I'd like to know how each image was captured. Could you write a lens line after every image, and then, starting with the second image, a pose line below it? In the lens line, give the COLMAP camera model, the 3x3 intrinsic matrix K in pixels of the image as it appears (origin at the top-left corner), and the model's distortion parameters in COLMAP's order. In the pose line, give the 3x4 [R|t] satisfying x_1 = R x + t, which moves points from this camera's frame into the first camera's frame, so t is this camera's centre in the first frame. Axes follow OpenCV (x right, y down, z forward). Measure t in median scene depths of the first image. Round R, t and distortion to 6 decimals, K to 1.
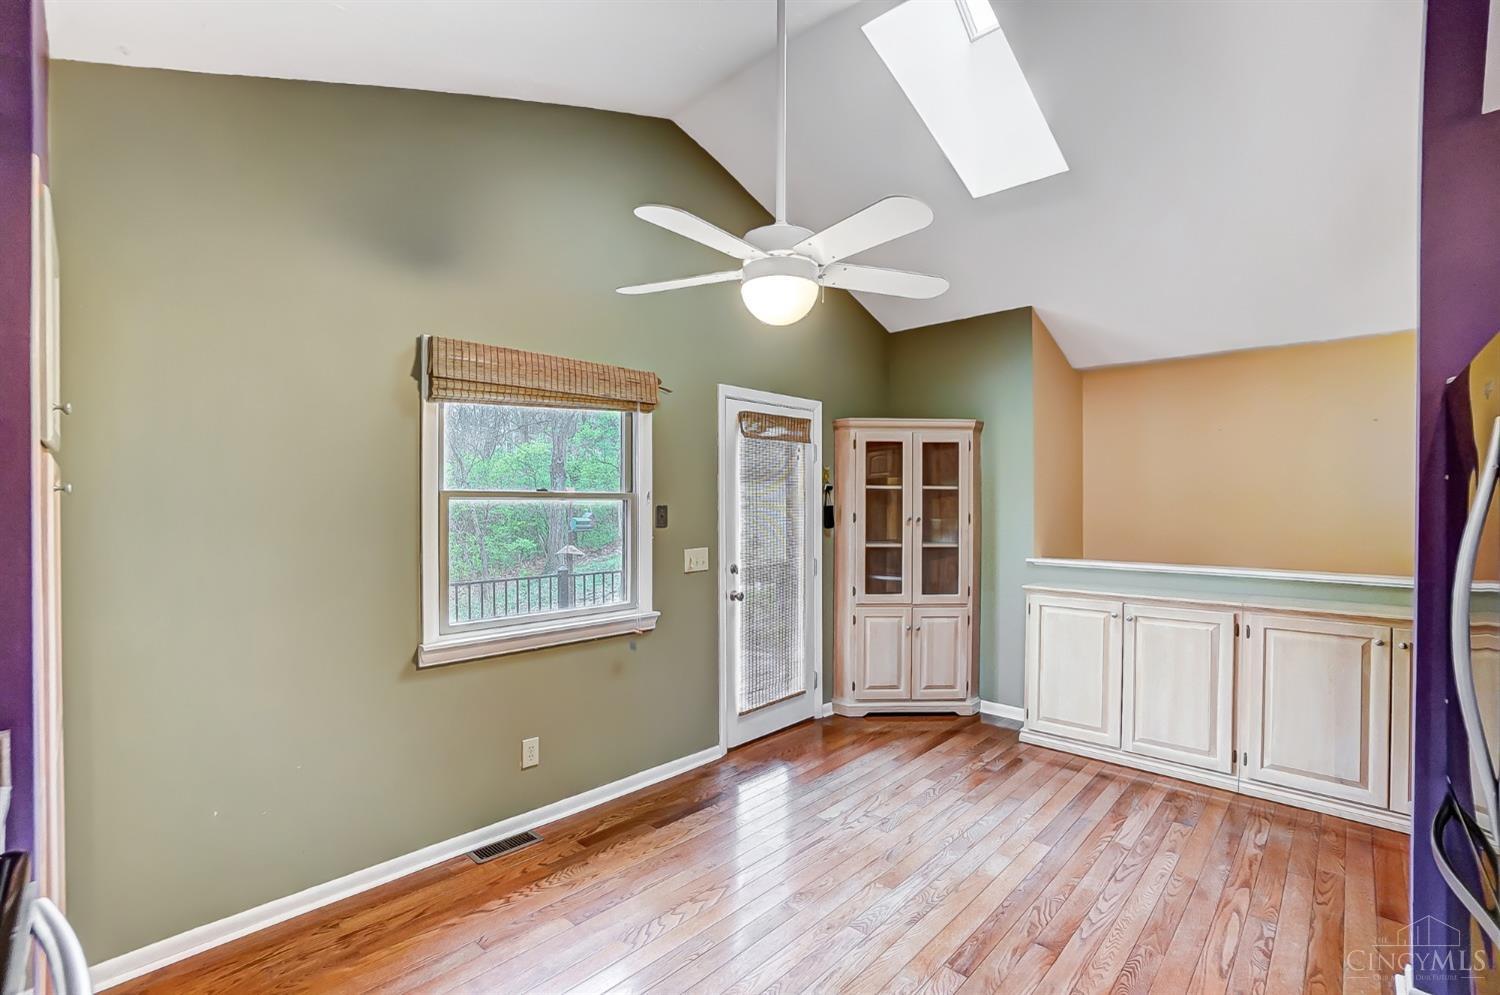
lens RADIAL K [[662.0, 0, 746.9], [0, 662.0, 505.8], [0, 0, 1]] dist [-0.060681, 0.024144]
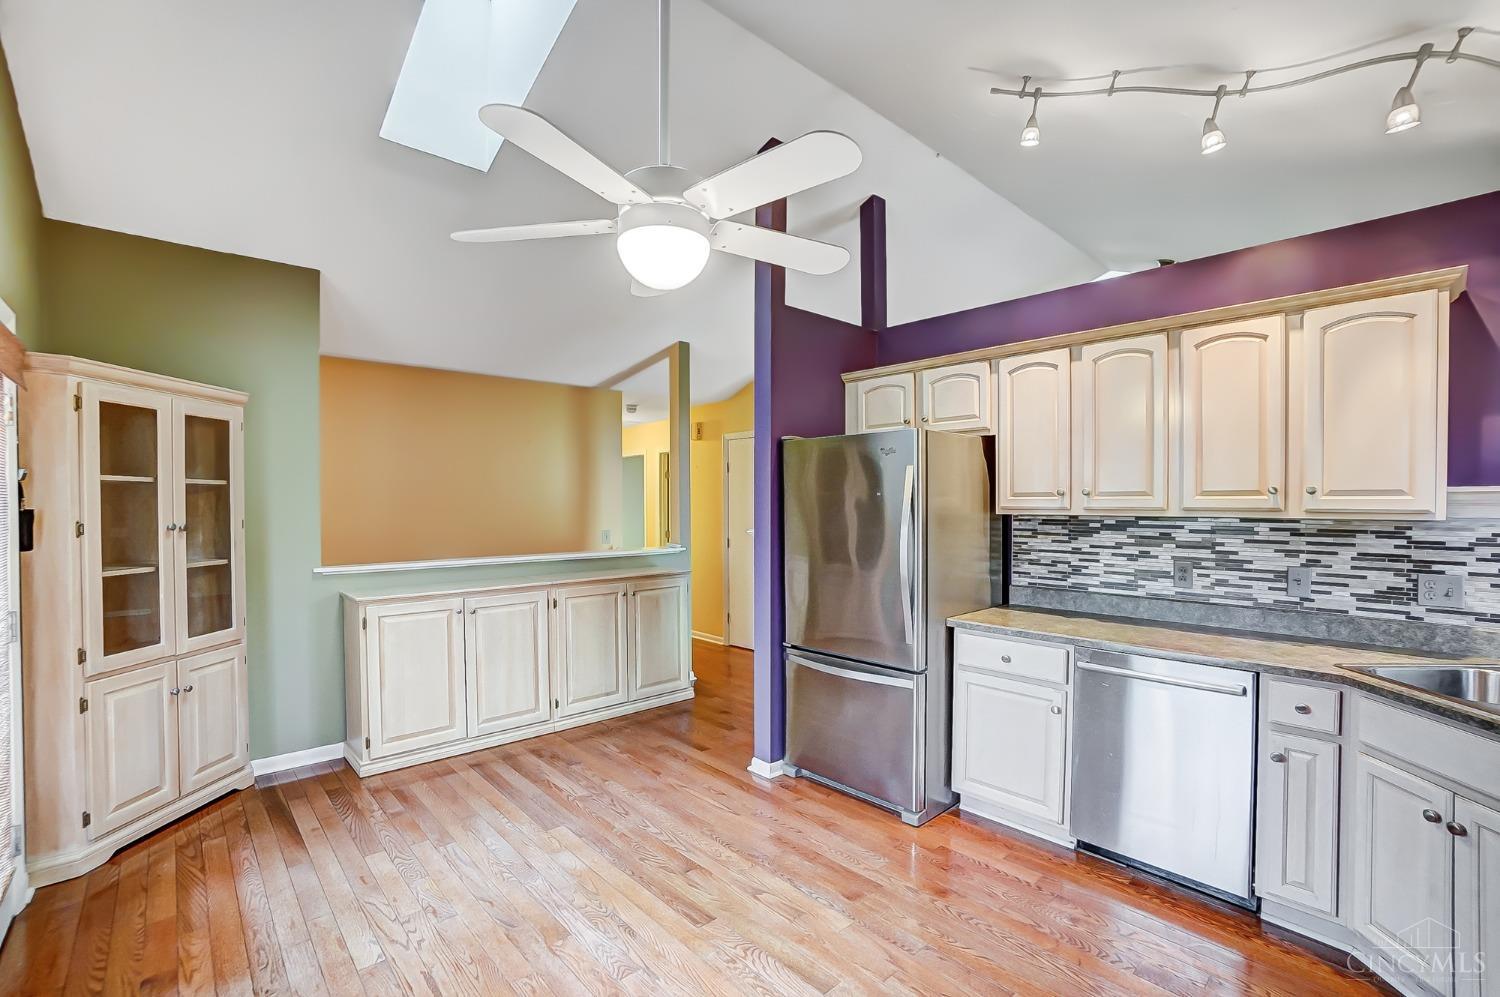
lens RADIAL K [[662.0, 0, 746.9], [0, 662.0, 506.8], [0, 0, 1]] dist [-0.060681, 0.024144]
pose [[0.080982, -0.010307, 0.996662, -0.355222], [0.004895, 0.999939, 0.009943, -0.004863], [-0.996704, 0.004074, 0.081027, 0.378074]]
